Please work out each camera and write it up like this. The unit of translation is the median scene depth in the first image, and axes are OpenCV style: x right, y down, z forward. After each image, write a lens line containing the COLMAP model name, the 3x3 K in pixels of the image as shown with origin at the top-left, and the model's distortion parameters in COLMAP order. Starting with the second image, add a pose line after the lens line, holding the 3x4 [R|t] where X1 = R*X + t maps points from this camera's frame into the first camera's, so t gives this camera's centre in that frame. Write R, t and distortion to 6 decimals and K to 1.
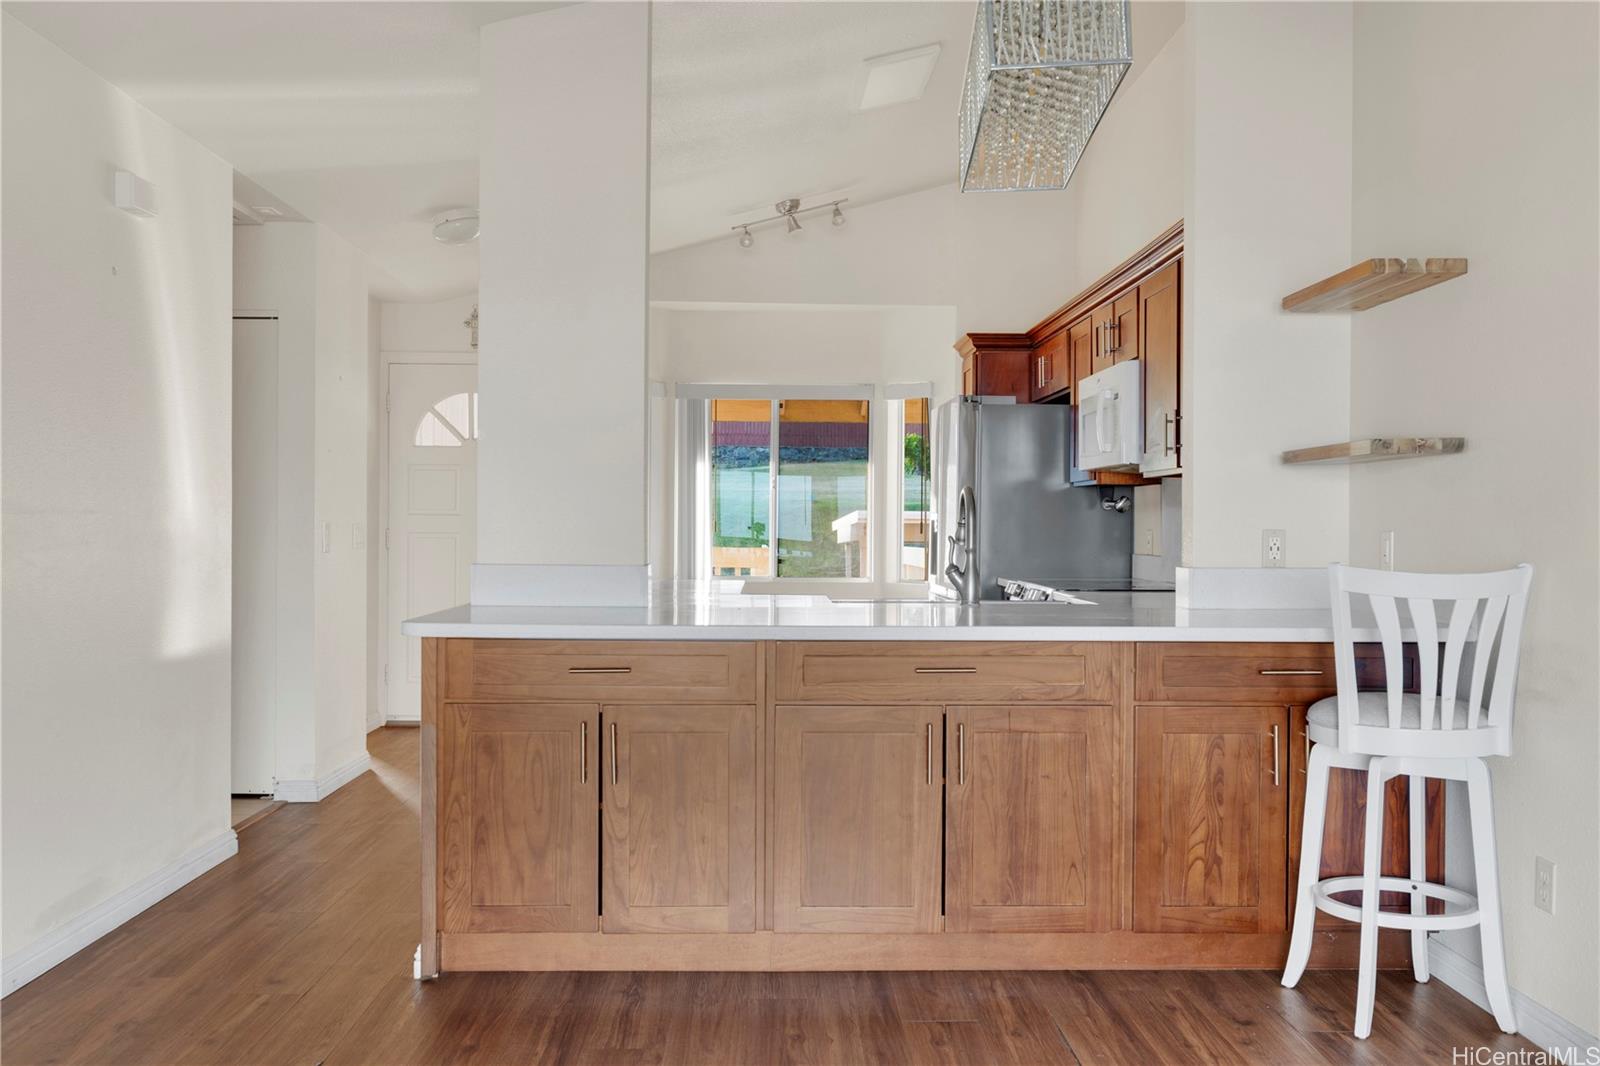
lens RADIAL K [[1416.0, 0, 798.7], [0, 1416.0, 530.4], [0, 0, 1]] dist [0.000320, -0.004310]
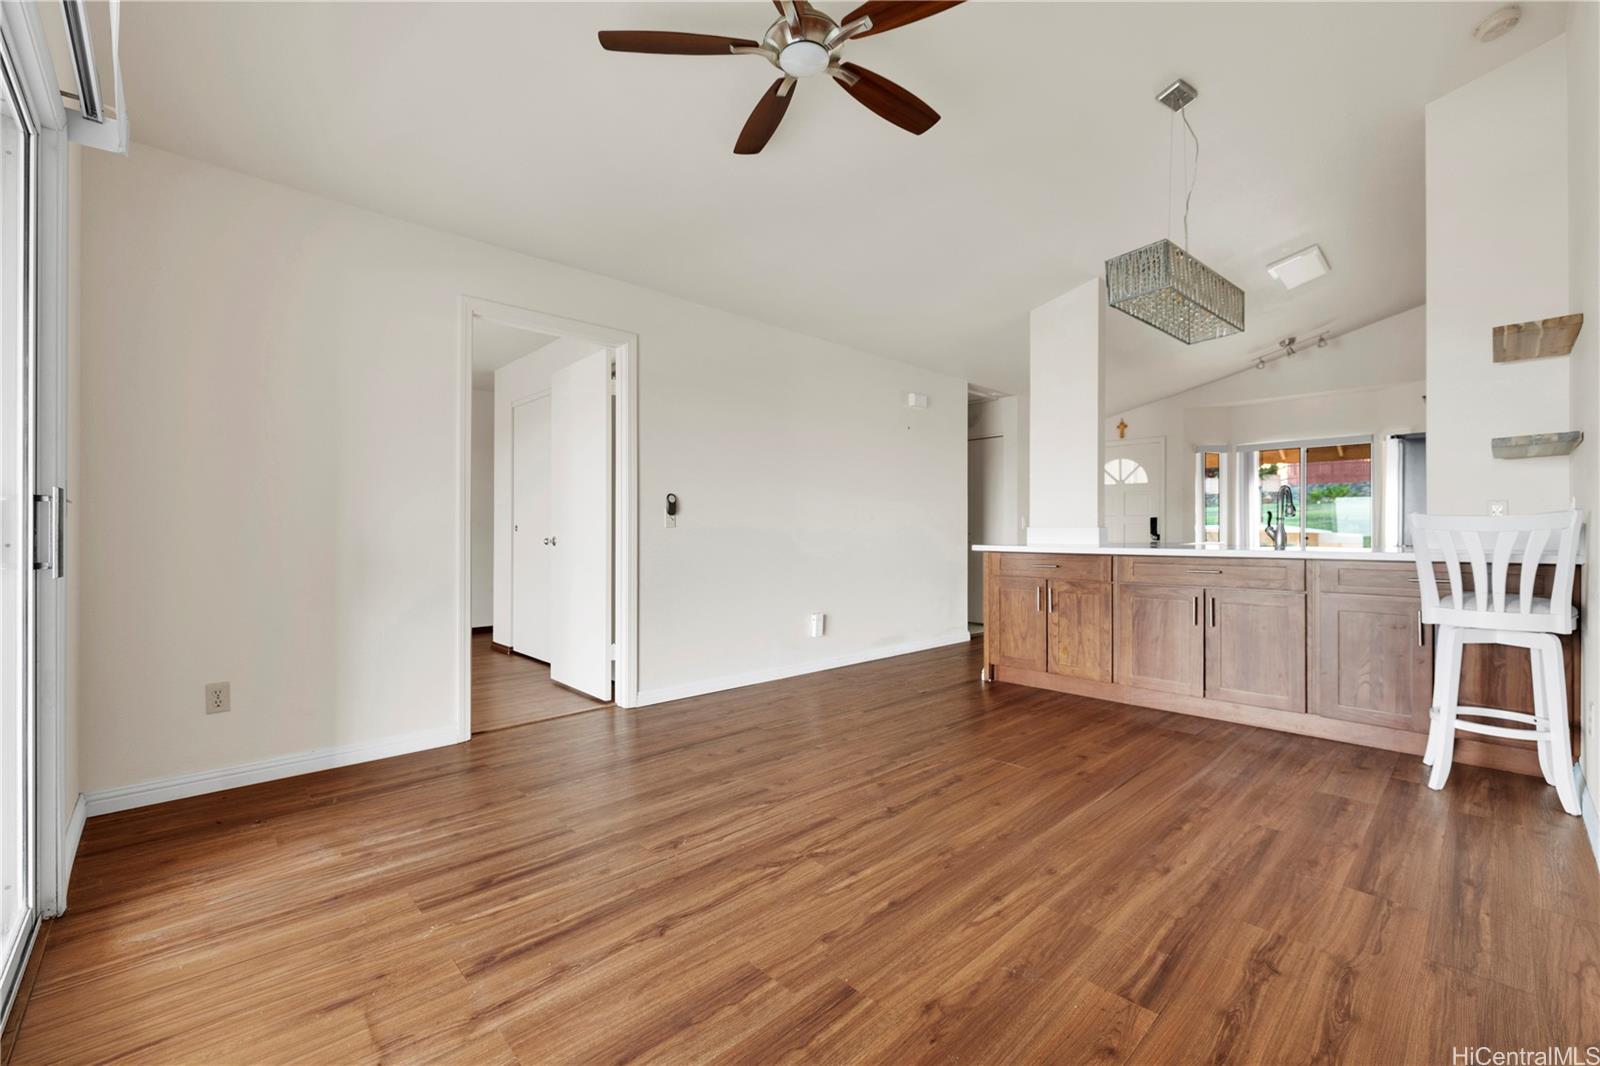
lens RADIAL K [[667.9, 0, 802.9], [0, 667.9, 531.5], [0, 0, 1]] dist [-0.004488, -0.000219]
pose [[0.677255, -0.005909, -0.735725, 0.426352], [0.001070, 0.999975, -0.007047, 0.046135], [0.735748, 0.003986, 0.677244, -0.098187]]
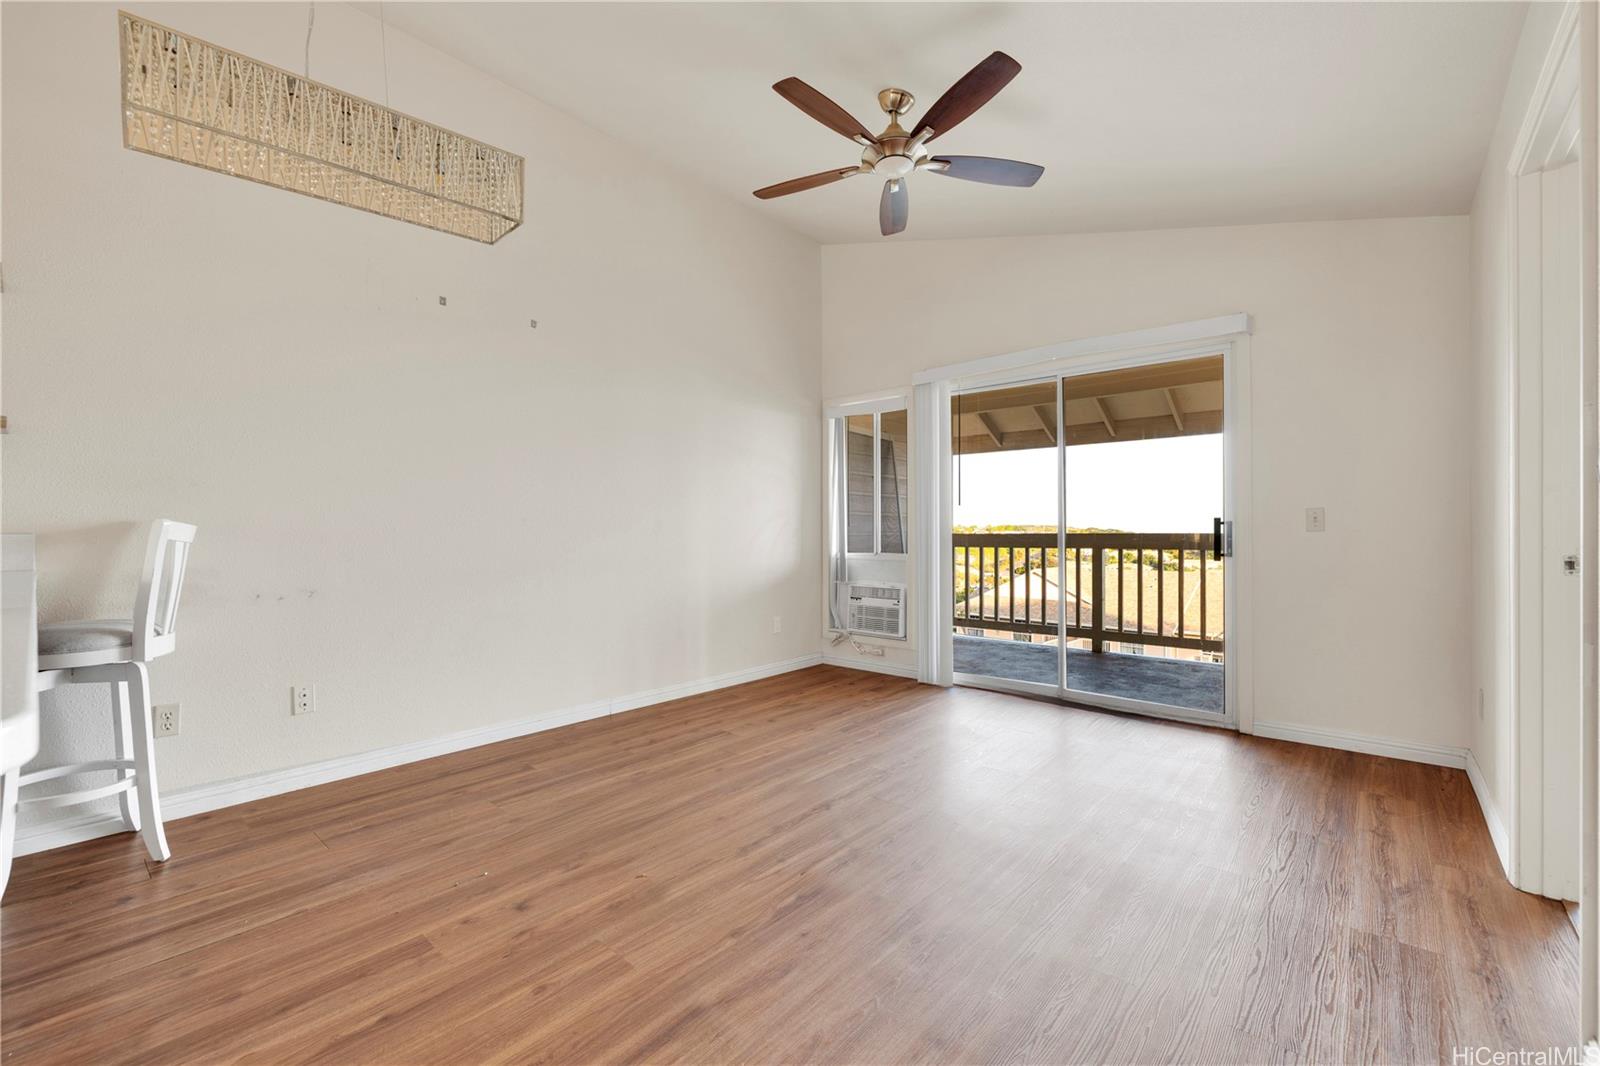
lens RADIAL K [[667.9, 0, 796.6], [0, 667.9, 527.4], [0, 0, 1]] dist [-0.004488, -0.000219]
pose [[-0.739072, -0.002903, 0.673620, -0.450878], [-0.002105, 0.999996, 0.002000, 0.024801], [-0.673623, 0.000060, -0.739075, 0.954917]]
